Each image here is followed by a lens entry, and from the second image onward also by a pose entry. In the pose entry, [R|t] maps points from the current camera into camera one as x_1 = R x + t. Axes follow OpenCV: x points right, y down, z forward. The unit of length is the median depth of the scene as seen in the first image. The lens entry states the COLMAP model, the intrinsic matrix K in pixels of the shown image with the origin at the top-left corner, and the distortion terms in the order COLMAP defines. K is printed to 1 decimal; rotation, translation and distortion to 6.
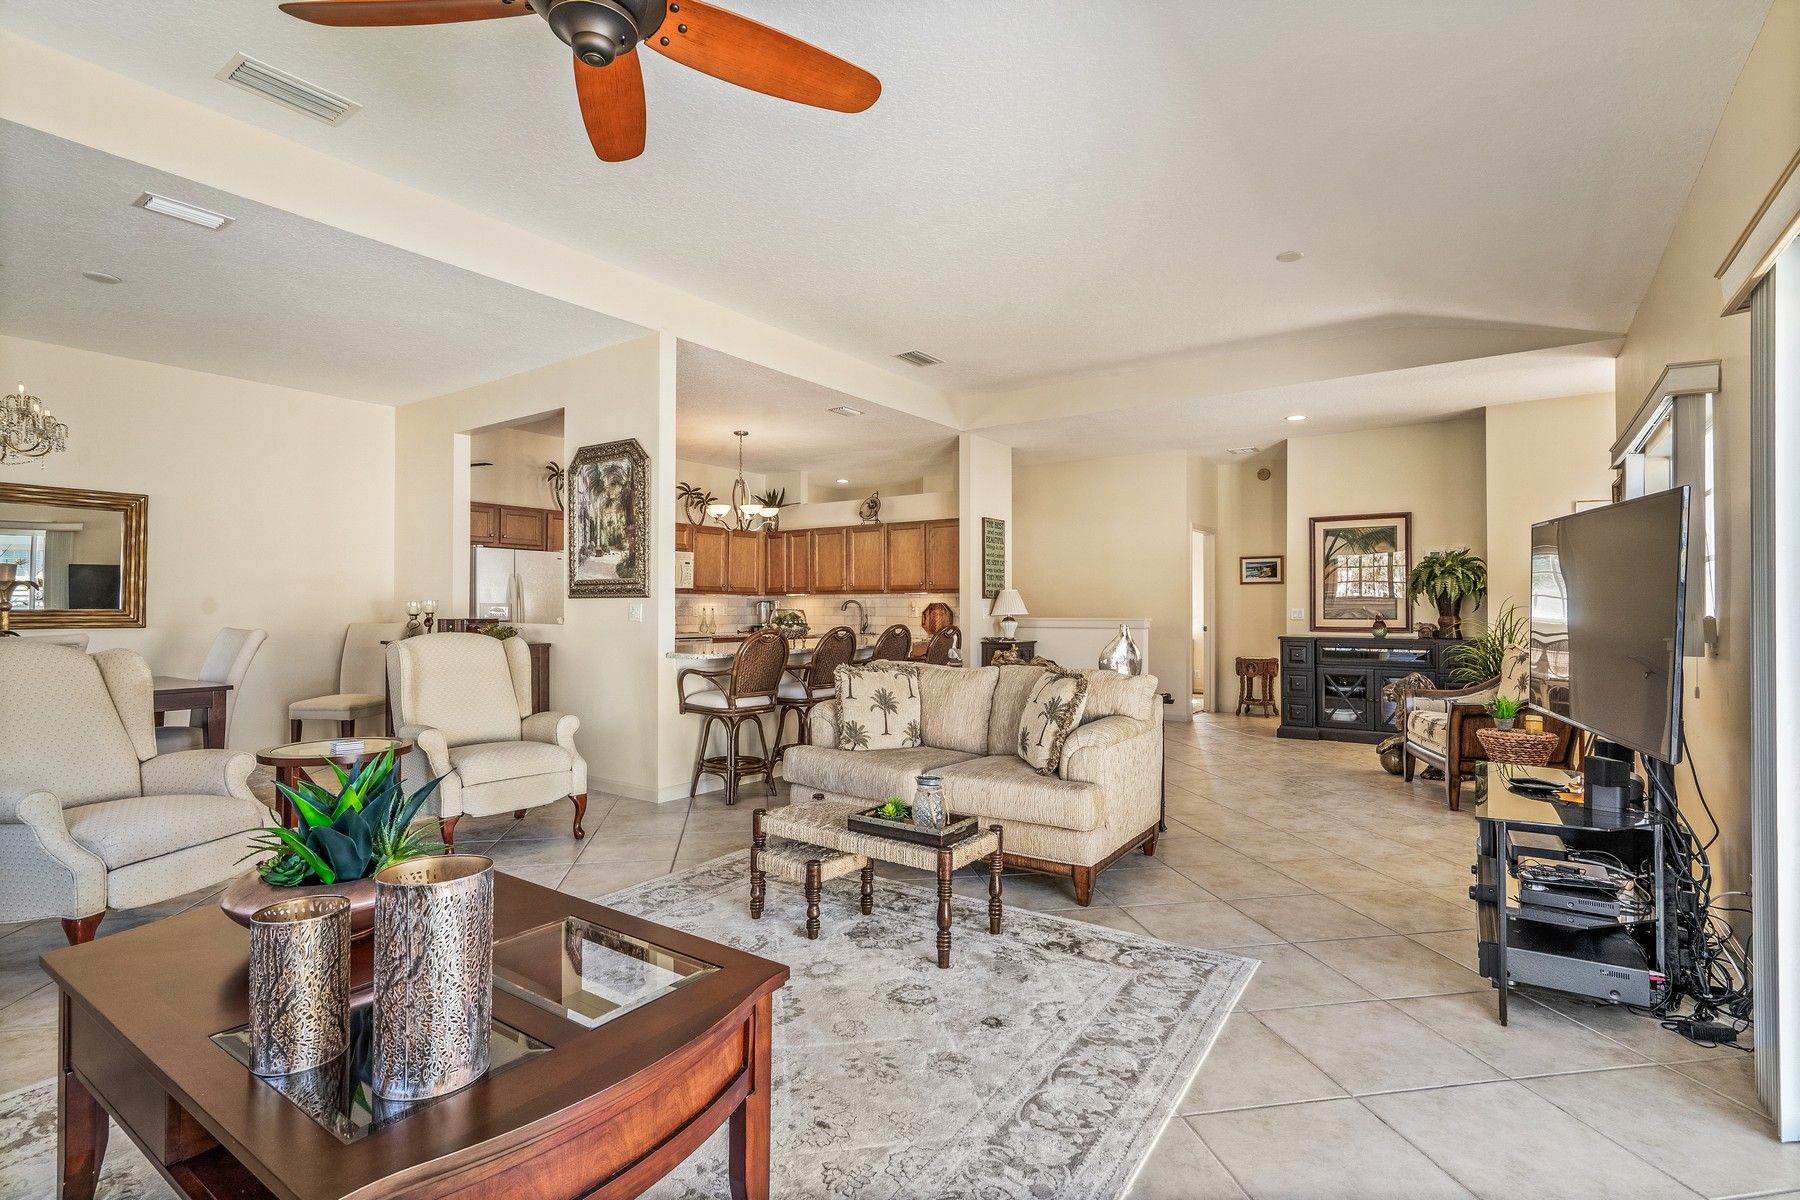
lens RADIAL K [[838.4, 0, 897.7], [0, 838.4, 598.4], [0, 0, 1]] dist [0.004335, 0.000607]
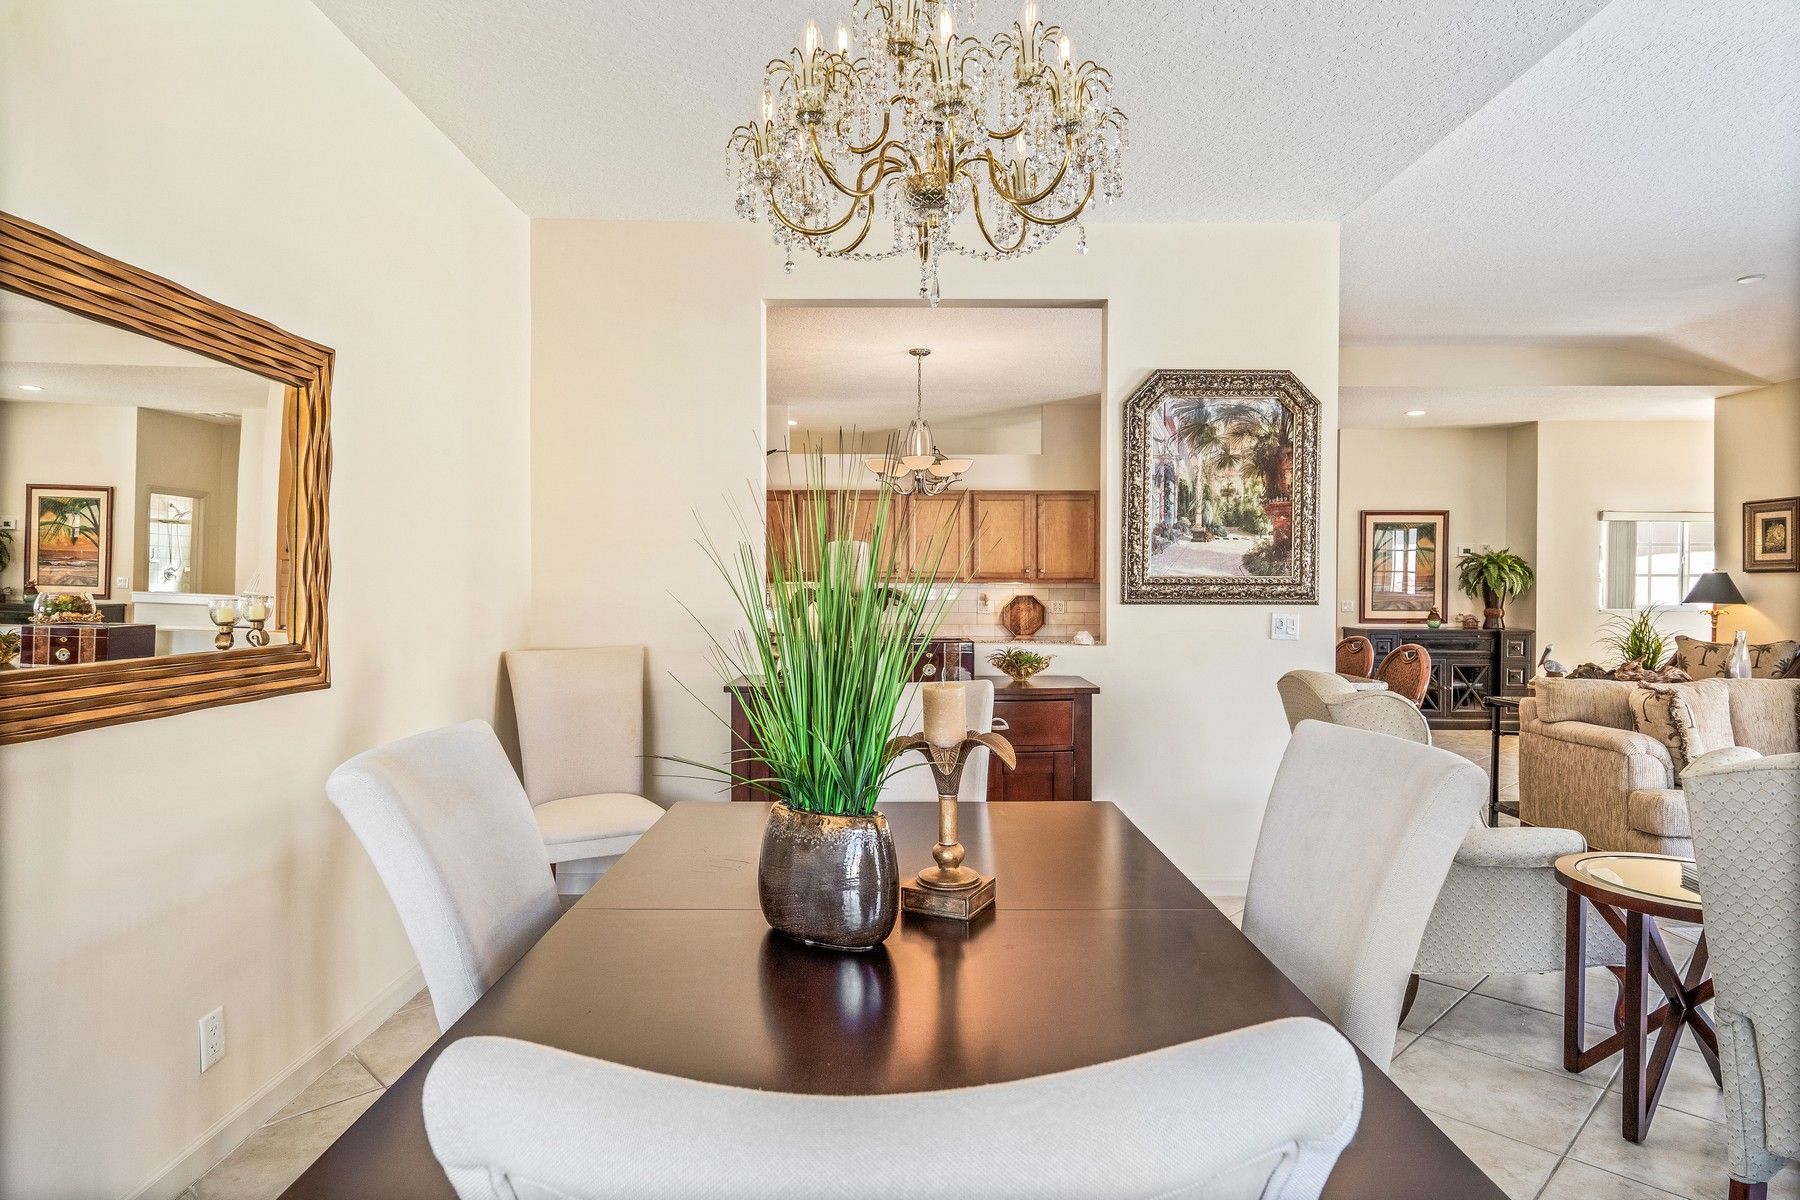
lens RADIAL K [[1012.8, 0, 901.5], [0, 1012.8, 595.5], [0, 0, 1]] dist [0.002323, -0.001258]
pose [[0.815106, -0.005418, 0.579286, -0.781067], [-0.008409, 0.999740, 0.021182, -0.017590], [-0.579250, -0.022136, 0.814849, 0.381521]]
